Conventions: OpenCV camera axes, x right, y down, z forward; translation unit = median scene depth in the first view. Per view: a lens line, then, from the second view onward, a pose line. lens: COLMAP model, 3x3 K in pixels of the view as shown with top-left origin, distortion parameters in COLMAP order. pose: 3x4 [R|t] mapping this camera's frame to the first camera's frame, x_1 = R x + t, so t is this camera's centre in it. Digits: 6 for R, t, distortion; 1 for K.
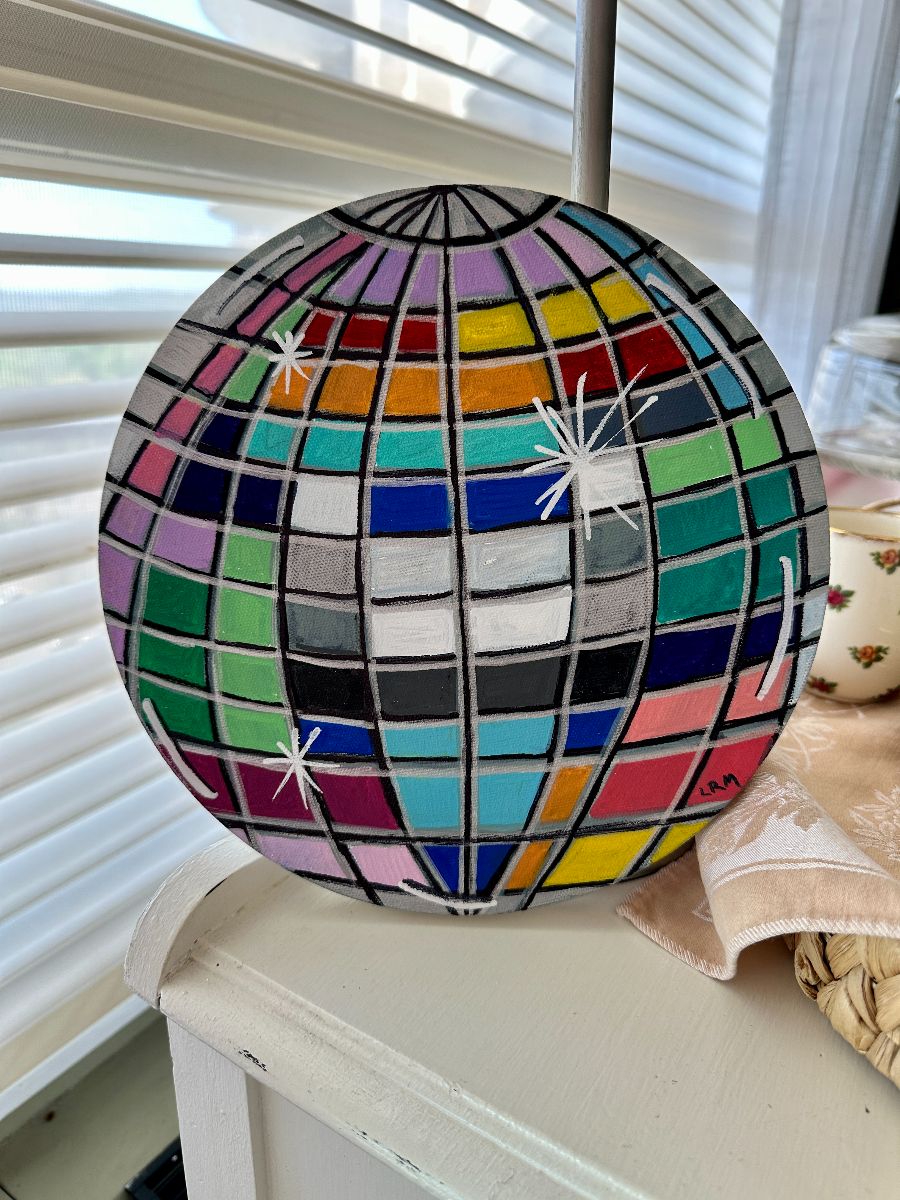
lens RADIAL K [[845.4, 0, 459.3], [0, 845.4, 599.9], [0, 0, 1]] dist [-0.033460, 0.024574]
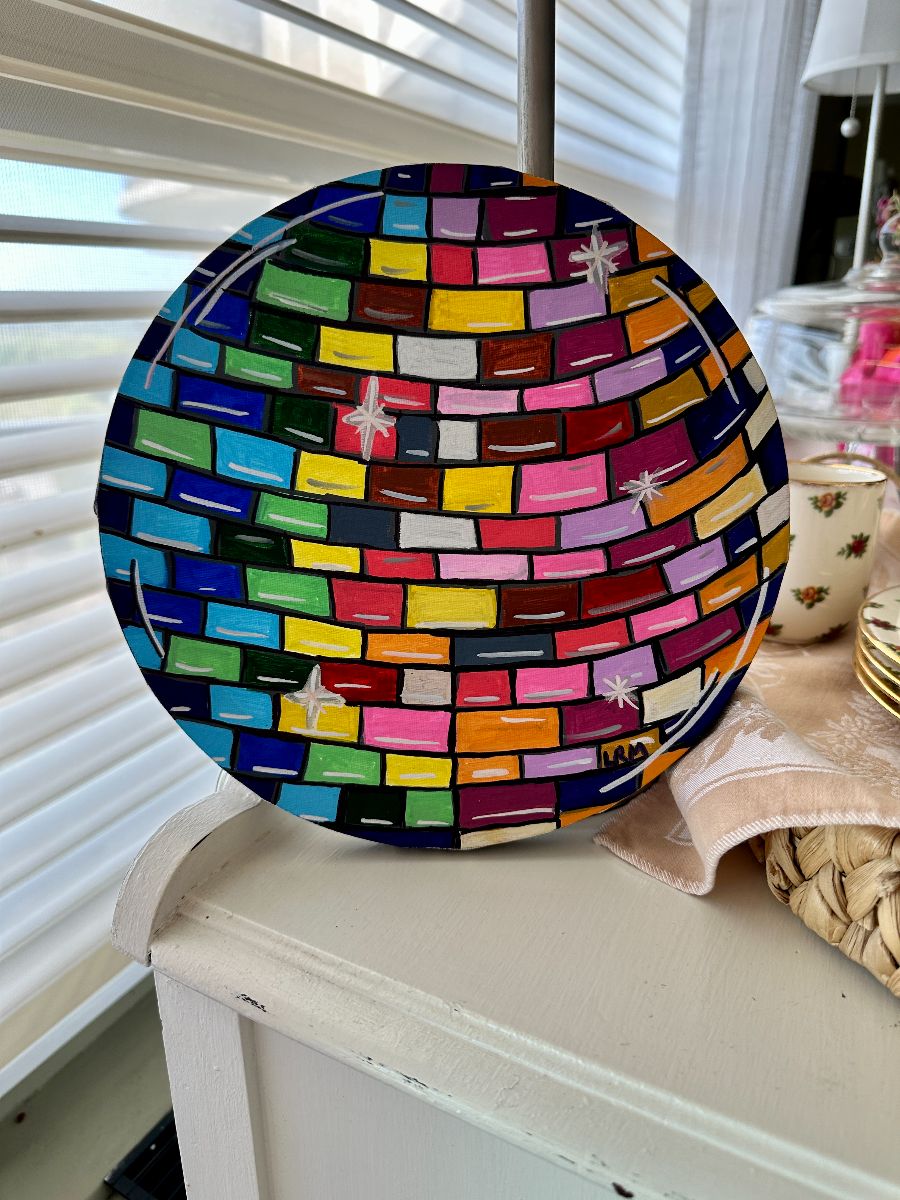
lens RADIAL K [[837.9, 0, 457.8], [0, 837.9, 597.9], [0, 0, 1]] dist [-0.005815, -0.000143]
pose [[0.996192, -0.047684, 0.072990, -0.046836], [0.047503, 0.998862, 0.004206, 0.066923], [-0.073108, -0.000723, 0.997324, -0.021176]]
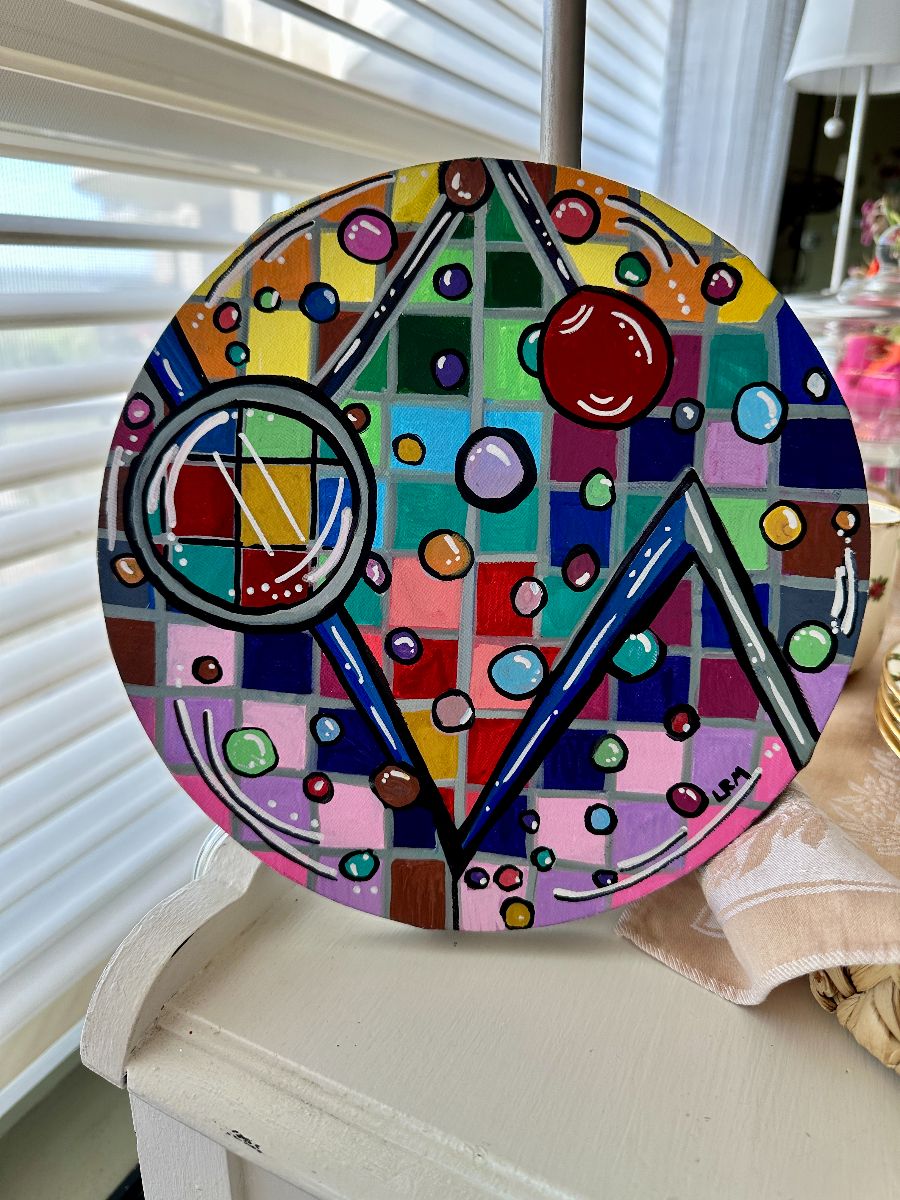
lens RADIAL K [[846.2, 0, 450.0], [0, 846.2, 600.0], [0, 0, 1]] dist [-0.010576, -0.003936]
pose [[0.993010, -0.041854, 0.110356, -0.098913], [0.039722, 0.998981, 0.021441, -0.035323], [-0.111141, -0.016908, 0.993661, 0.090392]]
